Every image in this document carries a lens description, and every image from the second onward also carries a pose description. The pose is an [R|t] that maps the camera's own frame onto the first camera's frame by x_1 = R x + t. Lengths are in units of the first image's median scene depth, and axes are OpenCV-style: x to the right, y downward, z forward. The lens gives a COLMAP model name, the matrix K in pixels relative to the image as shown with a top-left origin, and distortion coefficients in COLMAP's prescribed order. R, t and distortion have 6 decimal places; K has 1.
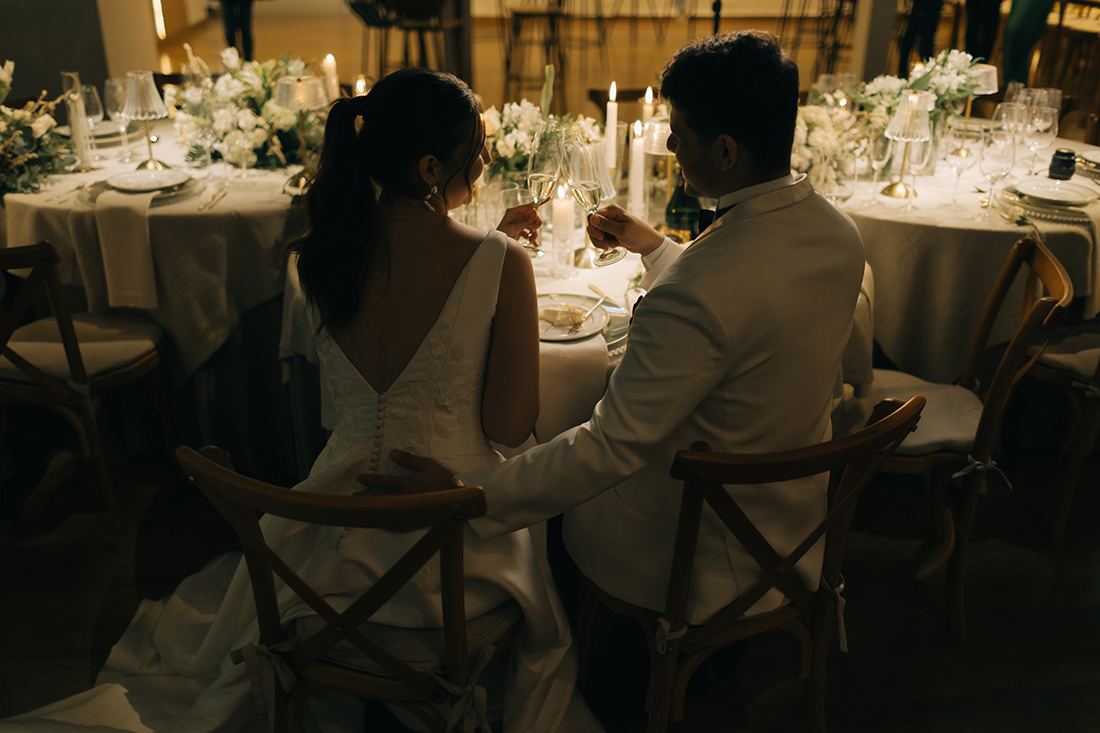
lens RADIAL K [[1059.6, 0, 550.0], [0, 1059.6, 366.5], [0, 0, 1]] dist [-0.028239, -0.000113]
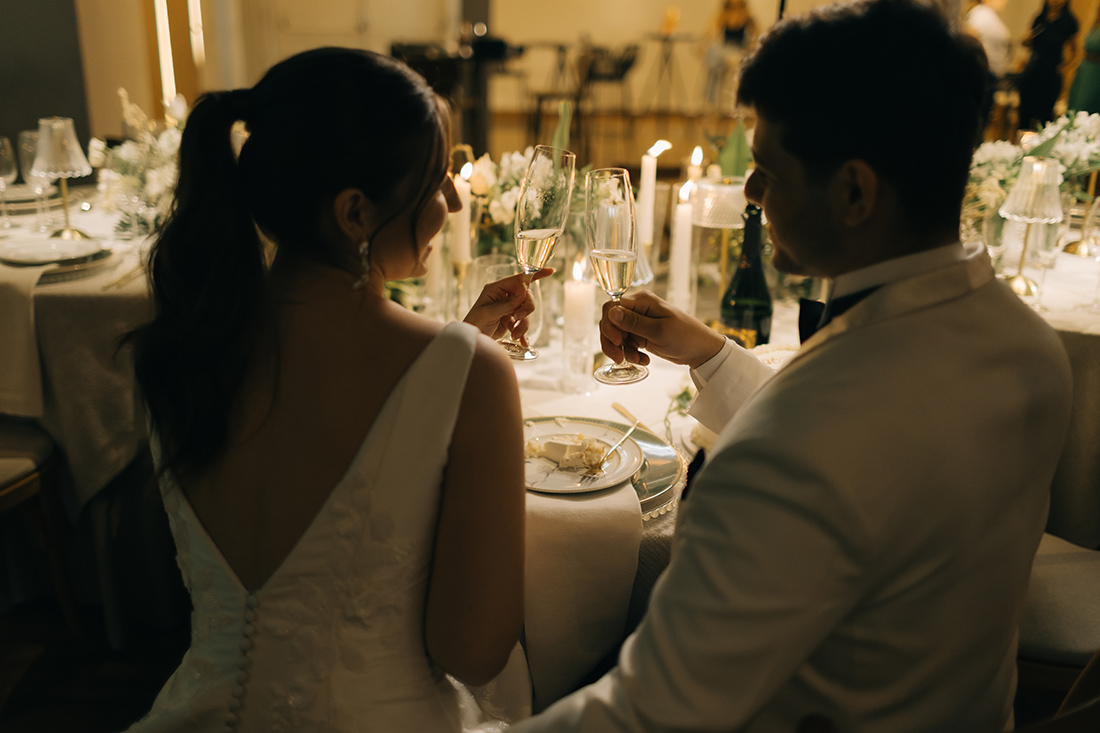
lens RADIAL K [[1059.6, 0, 550.0], [0, 1059.6, 366.5], [0, 0, 1]] dist [-0.028239, -0.000113]
pose [[0.999509, 0.023464, -0.020773, 0.008618], [-0.025357, 0.995047, -0.096112, -0.031755], [0.018415, 0.096592, 0.995154, 0.288624]]
